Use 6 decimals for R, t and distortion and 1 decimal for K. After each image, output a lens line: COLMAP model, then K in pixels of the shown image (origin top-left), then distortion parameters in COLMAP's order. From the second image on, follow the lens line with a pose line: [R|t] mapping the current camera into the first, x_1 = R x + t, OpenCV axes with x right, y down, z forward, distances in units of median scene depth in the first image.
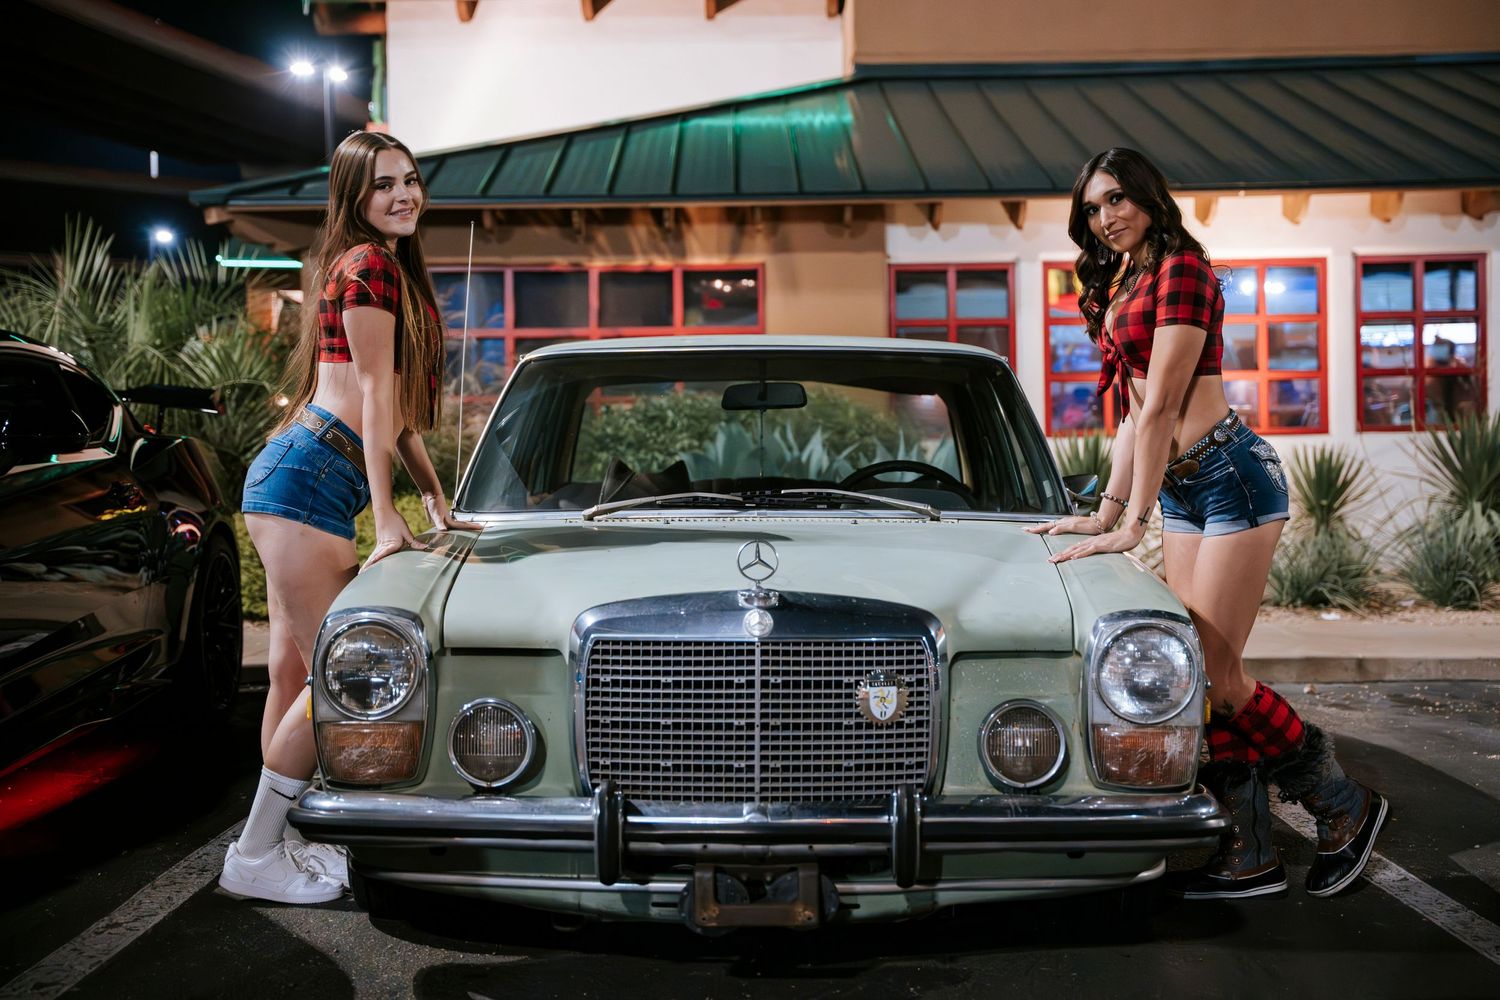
lens RADIAL K [[2001.7, 0, 750.0], [0, 2001.7, 500.0], [0, 0, 1]] dist [0.089428, 0.022782]
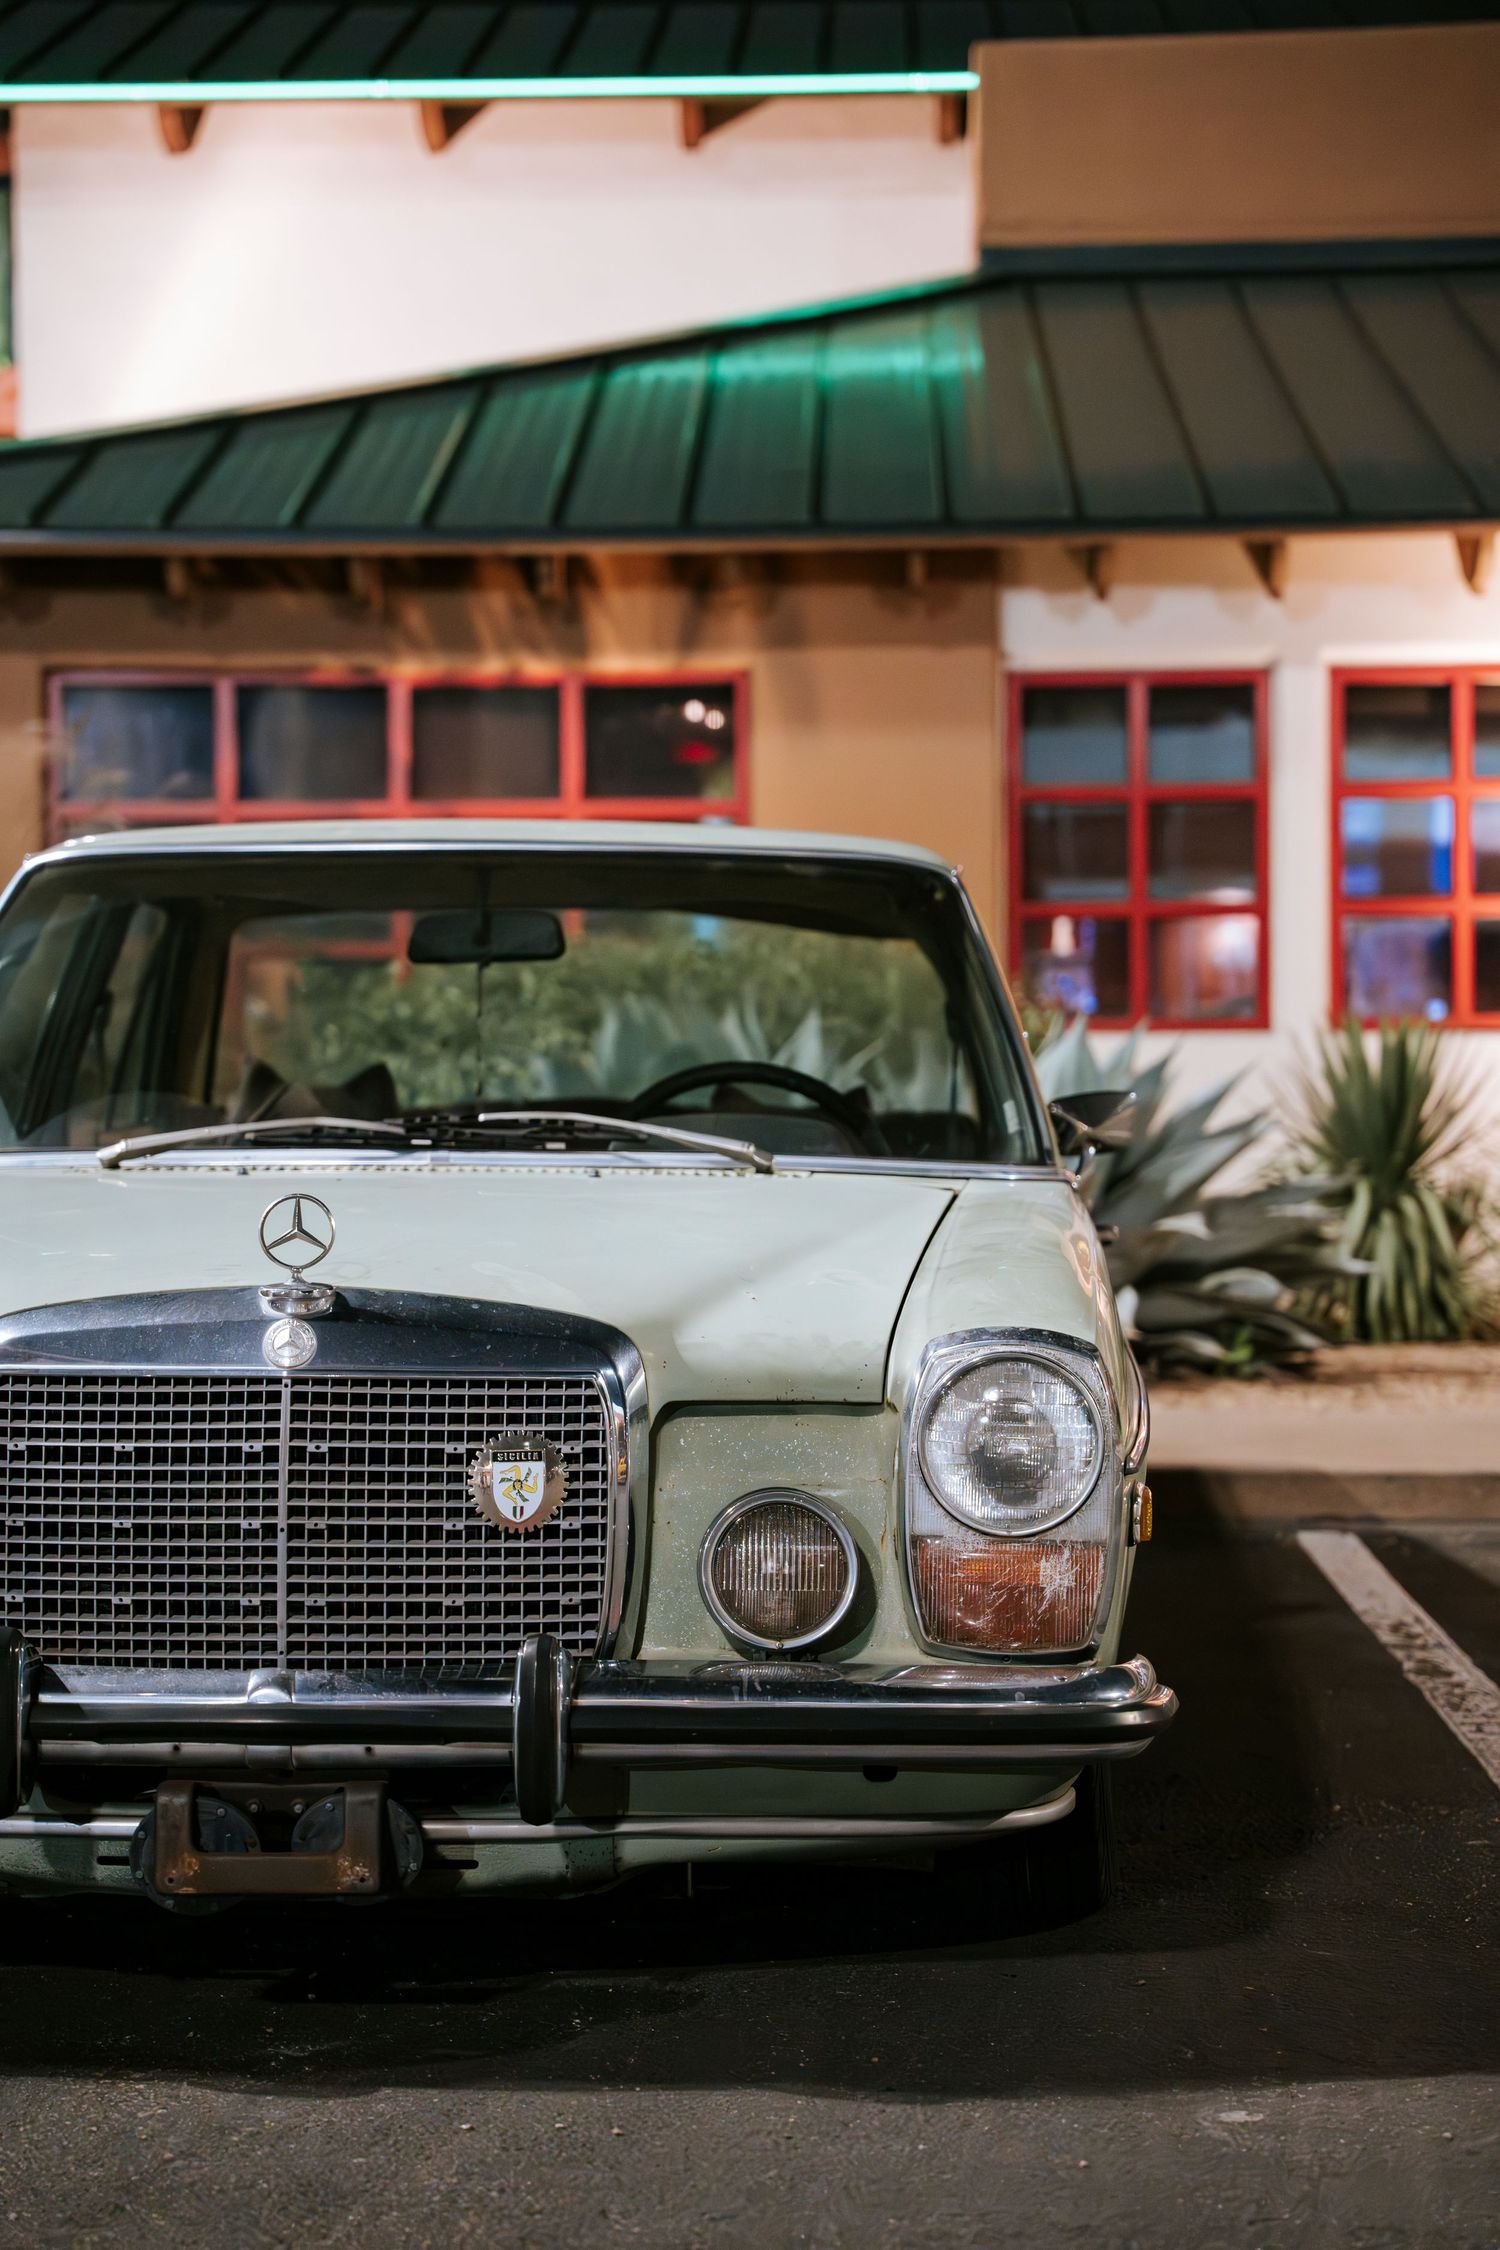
lens RADIAL K [[4336.3, 0, 736.3], [0, 4336.3, 1164.8], [0, 0, 1]] dist [0.302897, 0.318837]
pose [[0.999071, 0.006881, -0.042540, 0.174485], [-0.006972, 0.999974, -0.001981, 0.013430], [0.042525, 0.002276, 0.999093, -0.188396]]
